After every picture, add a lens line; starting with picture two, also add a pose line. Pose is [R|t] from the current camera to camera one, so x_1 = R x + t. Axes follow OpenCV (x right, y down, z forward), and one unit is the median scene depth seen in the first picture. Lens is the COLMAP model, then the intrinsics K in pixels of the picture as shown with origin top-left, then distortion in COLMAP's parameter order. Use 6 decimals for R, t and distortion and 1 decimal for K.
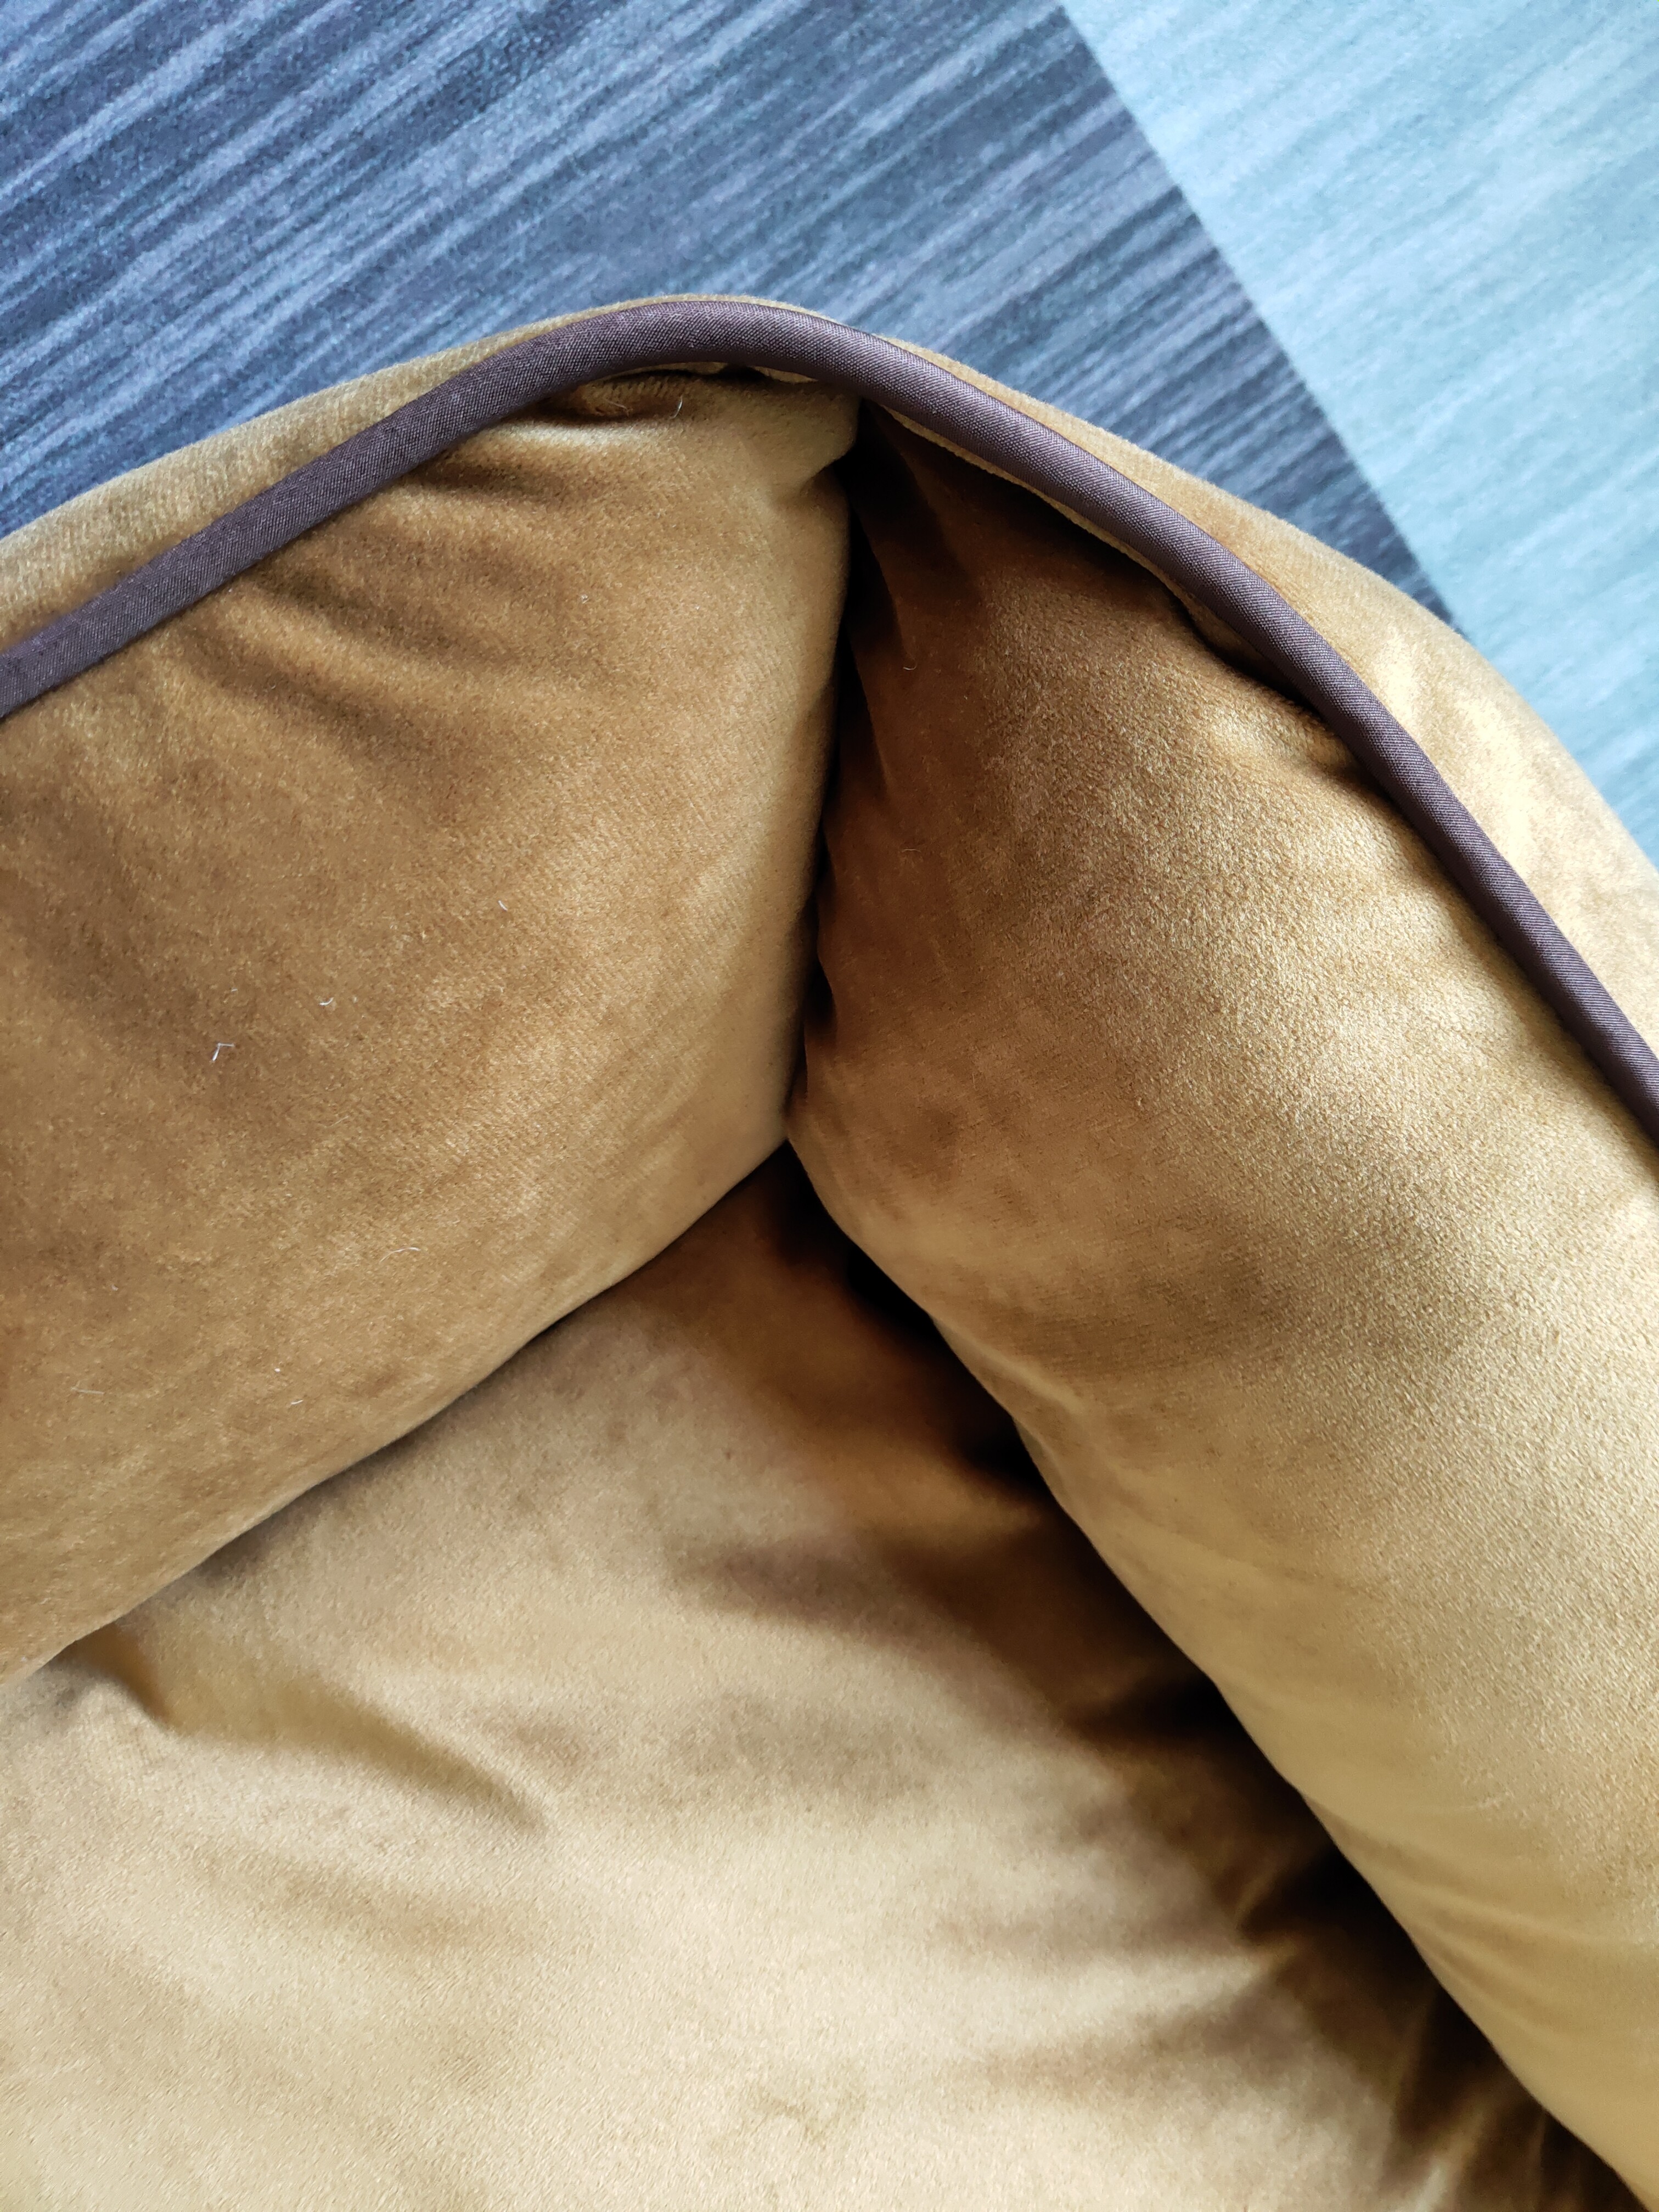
lens RADIAL K [[1683.5, 0, 827.6], [0, 1683.5, 817.6], [0, 0, 1]] dist [-0.031789, 0.067163]
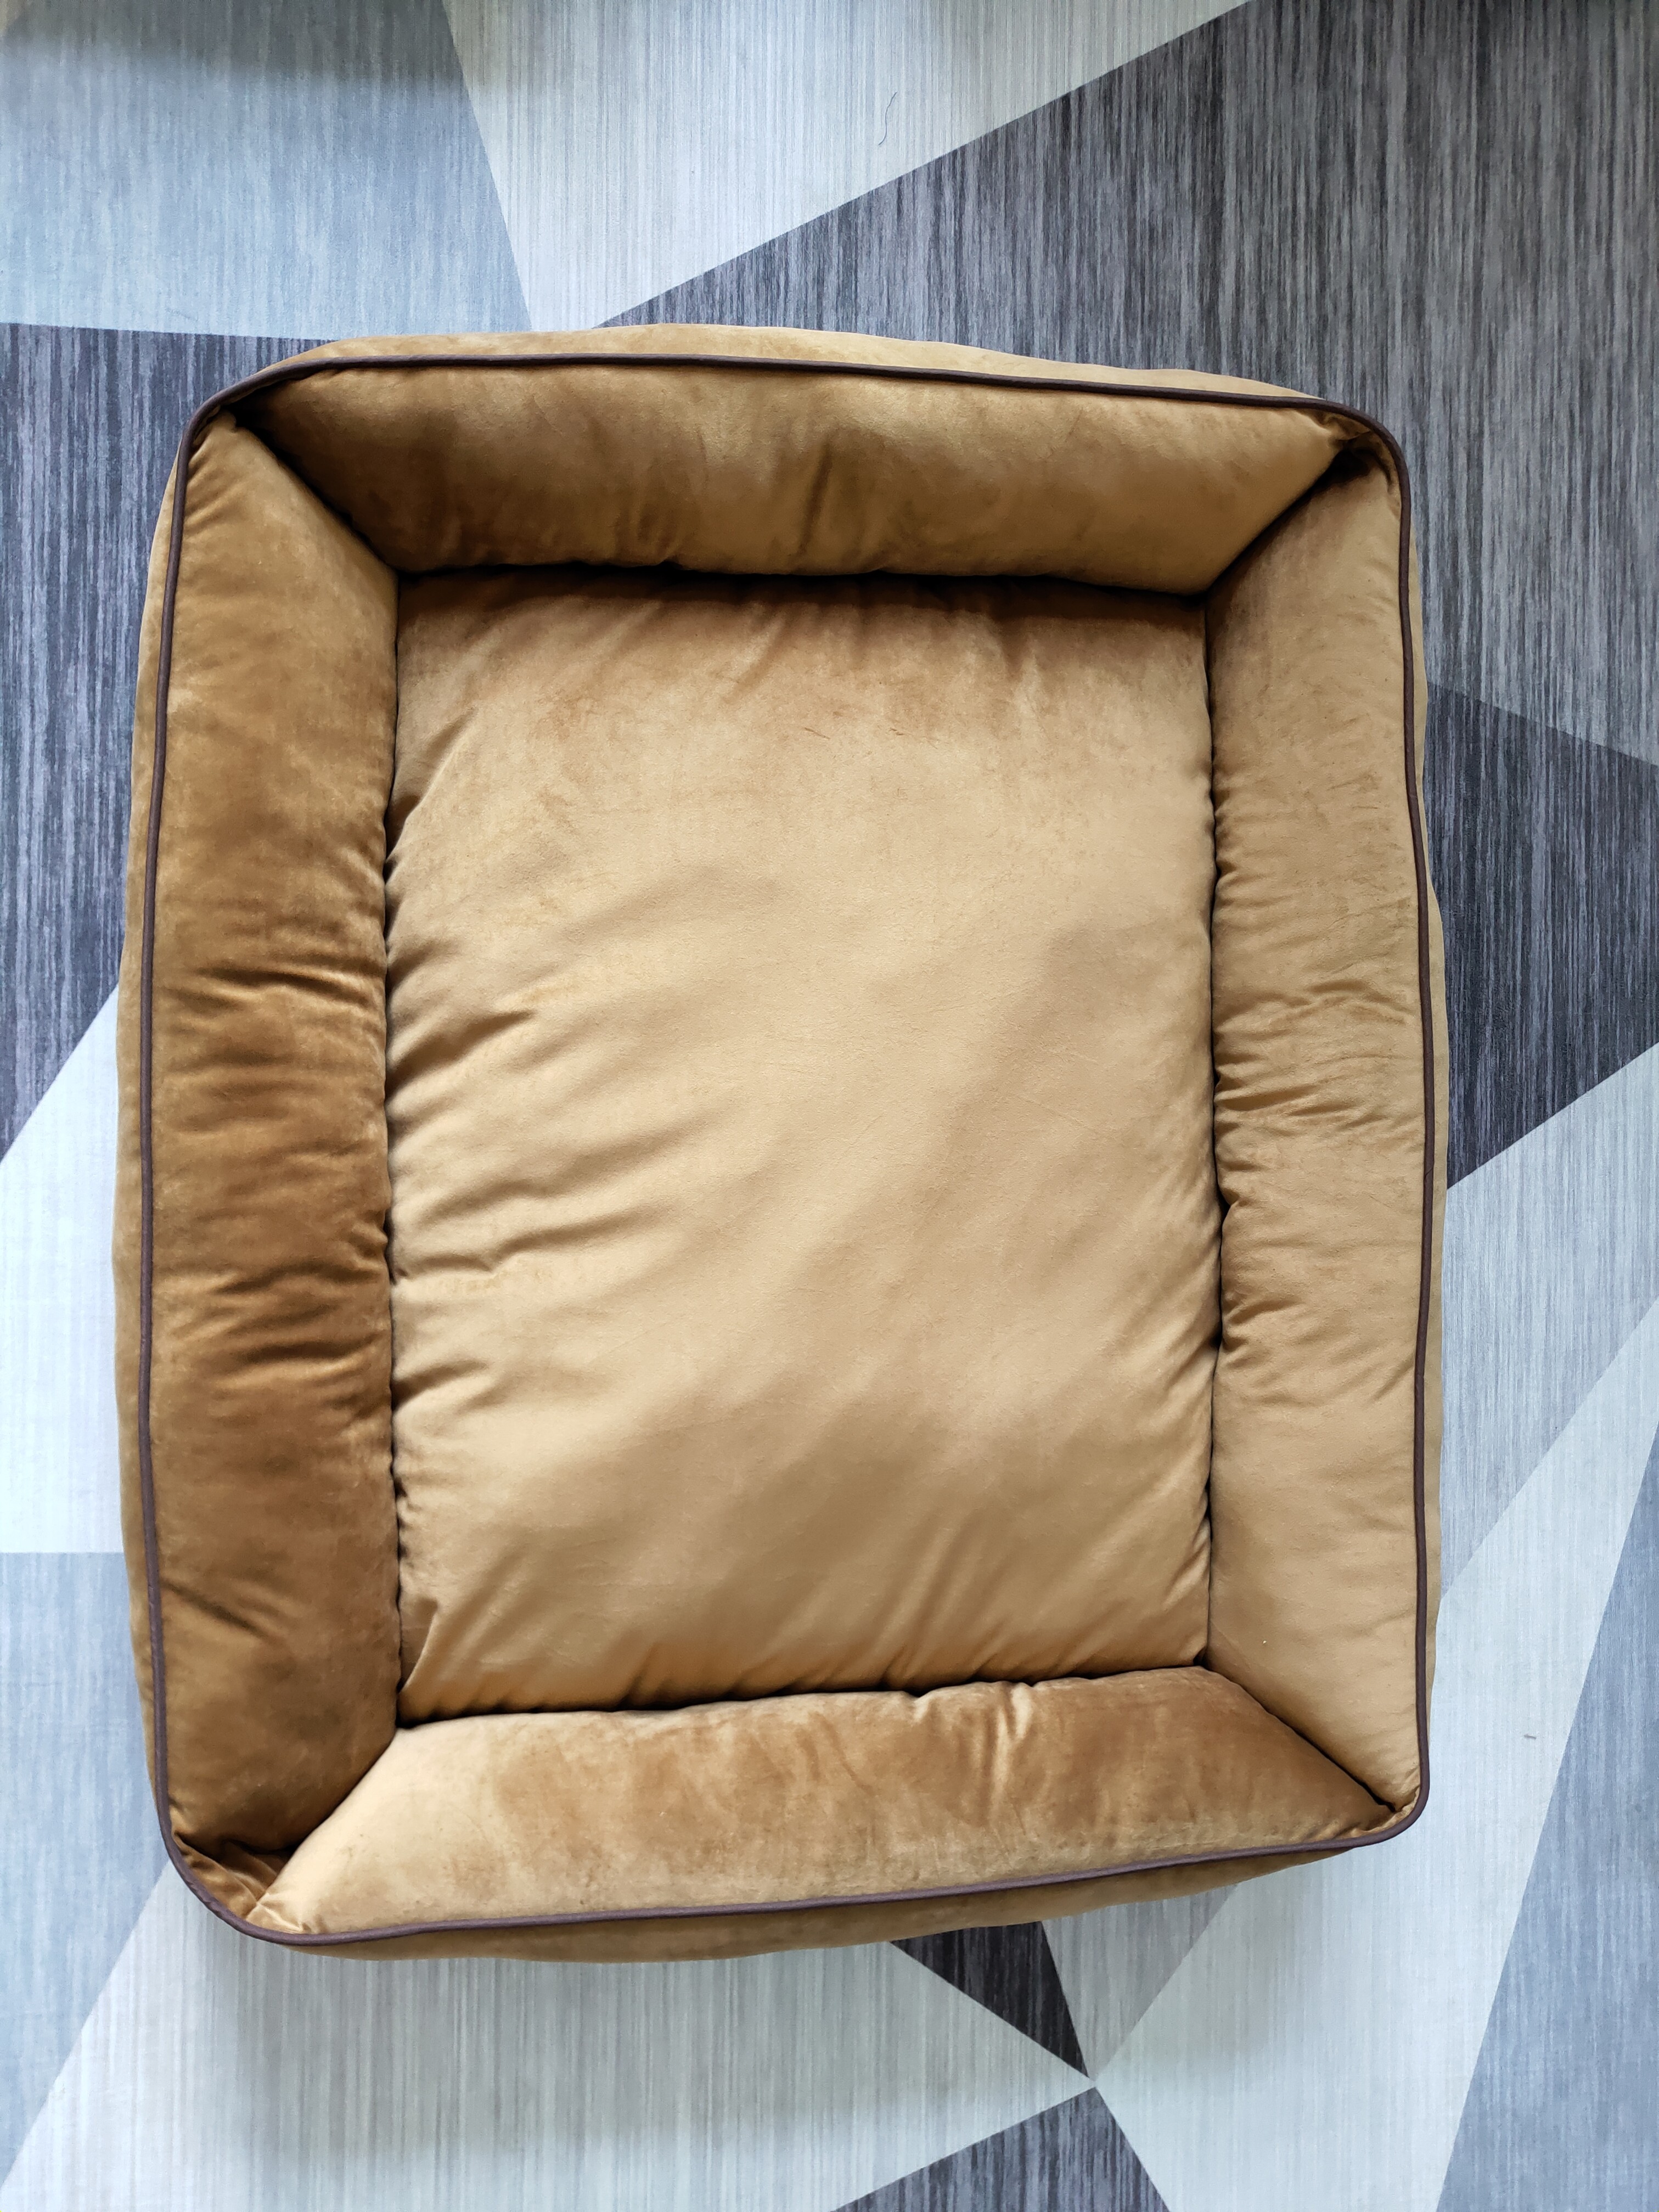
lens RADIAL K [[2034.5, 0, 761.9], [0, 2034.5, 1101.7], [0, 0, 1]] dist [-0.044926, 0.123857]
pose [[0.591252, -0.806436, -0.009042, -0.416249], [0.805131, 0.590871, -0.051332, 1.639599], [0.046739, 0.023070, 0.998641, -3.144834]]
